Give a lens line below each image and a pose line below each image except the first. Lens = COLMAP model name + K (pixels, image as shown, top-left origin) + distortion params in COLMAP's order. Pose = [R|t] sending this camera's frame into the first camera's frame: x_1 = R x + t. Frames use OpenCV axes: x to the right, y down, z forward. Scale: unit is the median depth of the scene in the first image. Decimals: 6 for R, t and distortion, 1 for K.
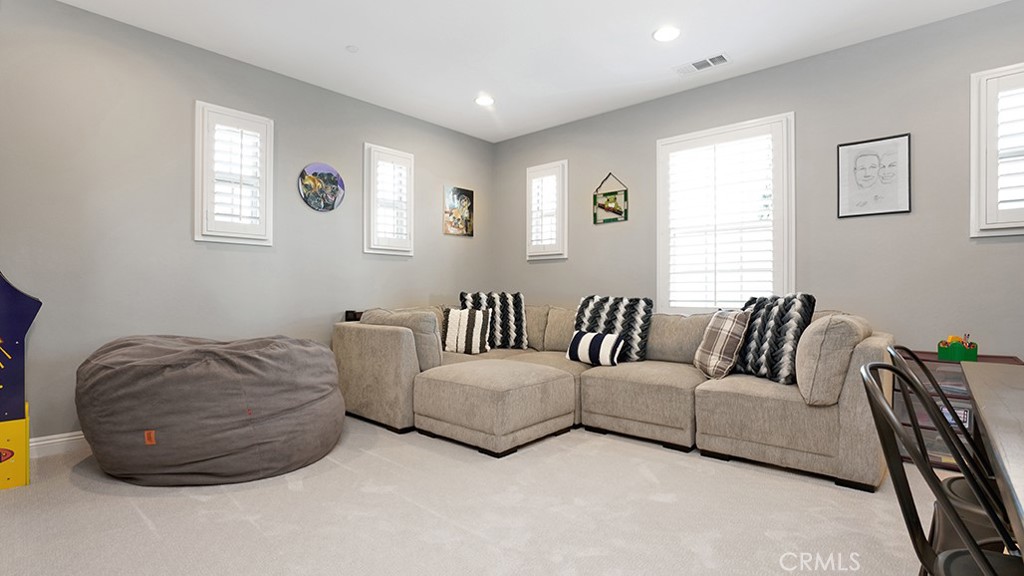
lens RADIAL K [[474.2, 0, 515.5], [0, 474.2, 286.4], [0, 0, 1]] dist [-0.071310, 0.025550]
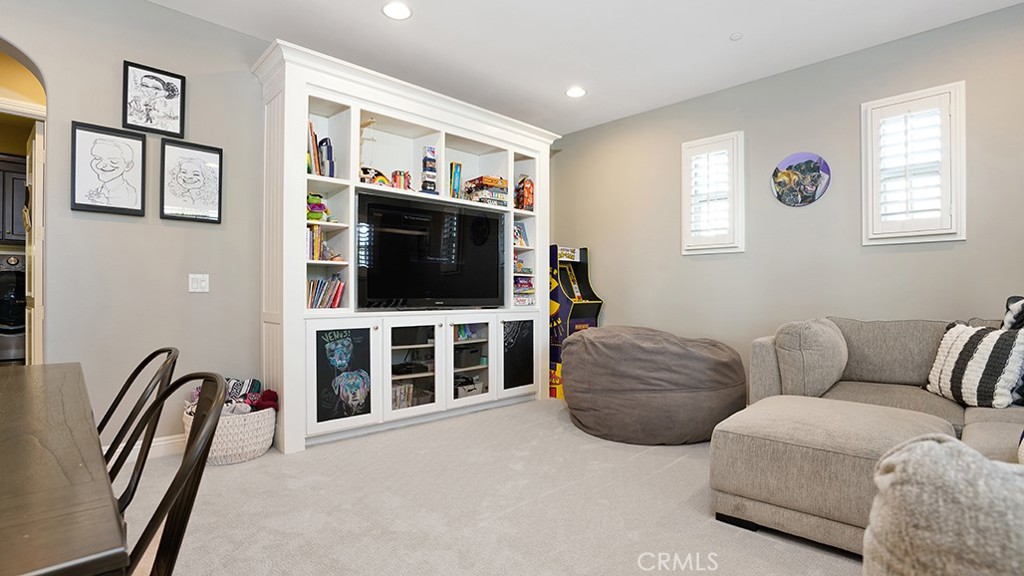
lens RADIAL K [[474.2, 0, 515.5], [0, 474.2, 286.4], [0, 0, 1]] dist [-0.071310, 0.025550]
pose [[-0.044983, -0.026319, -0.998641, 0.500395], [0.005358, 0.999632, -0.026586, 0.013277], [0.998973, -0.006547, -0.044826, 0.509755]]
